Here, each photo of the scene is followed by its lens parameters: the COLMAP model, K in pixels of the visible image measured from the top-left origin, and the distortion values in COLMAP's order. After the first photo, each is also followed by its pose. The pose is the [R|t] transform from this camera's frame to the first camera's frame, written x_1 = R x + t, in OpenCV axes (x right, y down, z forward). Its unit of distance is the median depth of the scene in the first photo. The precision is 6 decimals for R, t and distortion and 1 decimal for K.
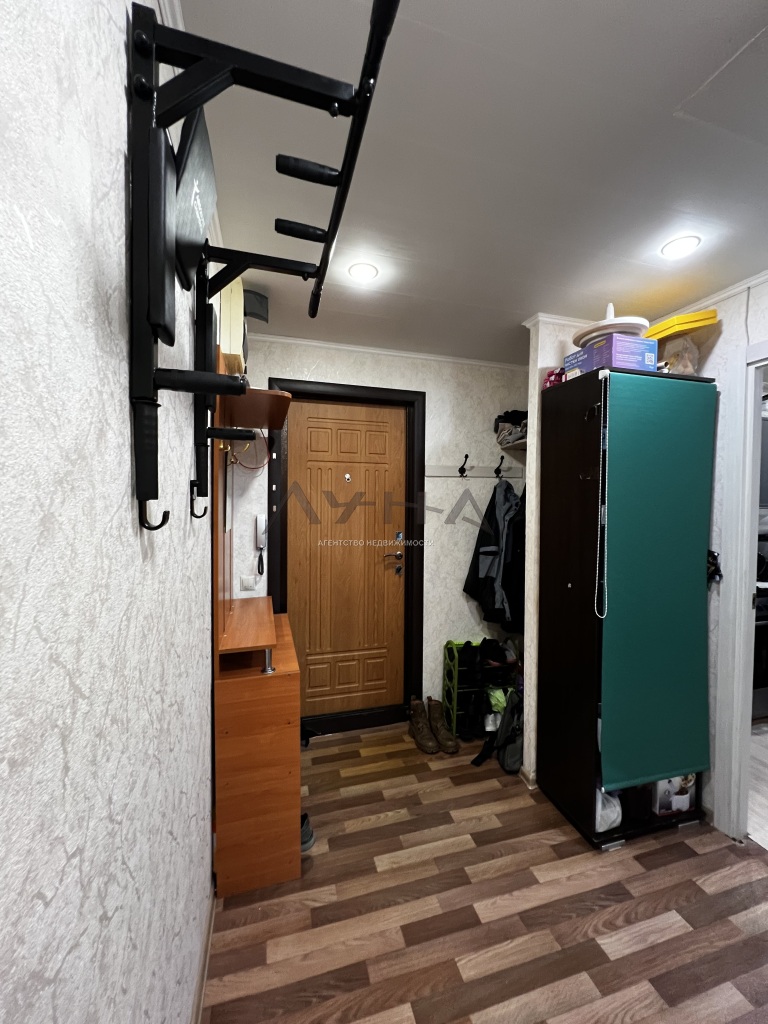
lens RADIAL K [[409.0, 0, 389.3], [0, 409.0, 508.3], [0, 0, 1]] dist [-0.000584, -0.000114]
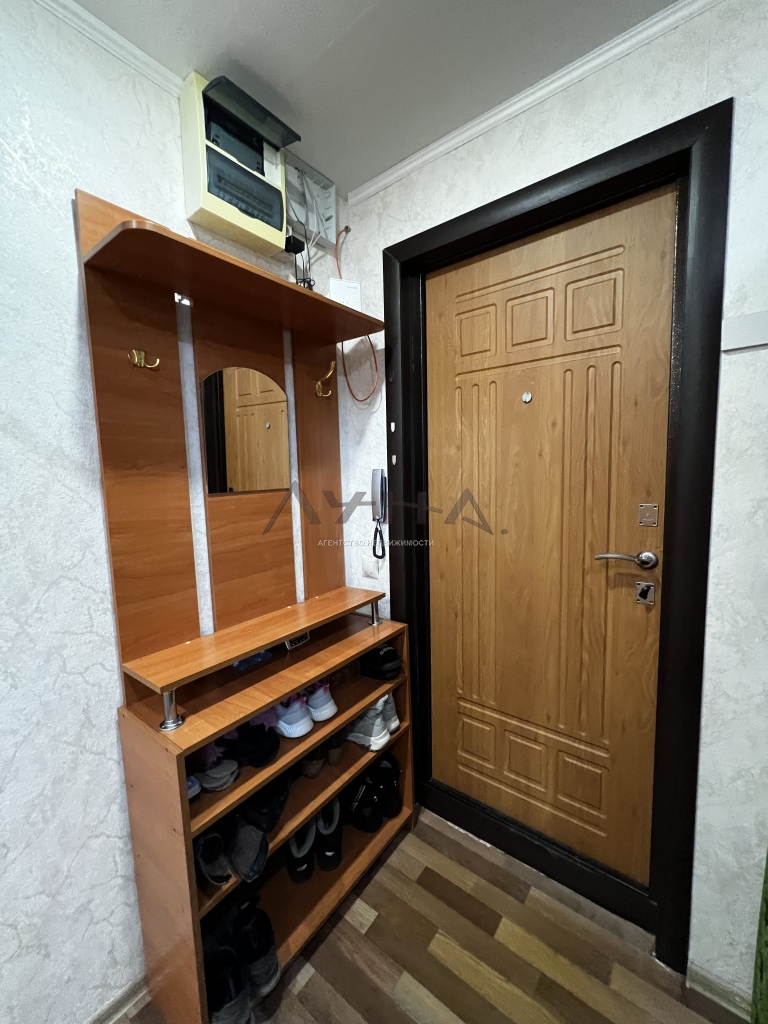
lens RADIAL K [[409.0, 0, 389.3], [0, 409.0, 508.3], [0, 0, 1]] dist [-0.000584, -0.000114]
pose [[0.591601, 0.052158, -0.804542, 0.213147], [0.020311, 0.996624, 0.079545, 0.022691], [0.805975, -0.063400, 0.588544, 0.556745]]
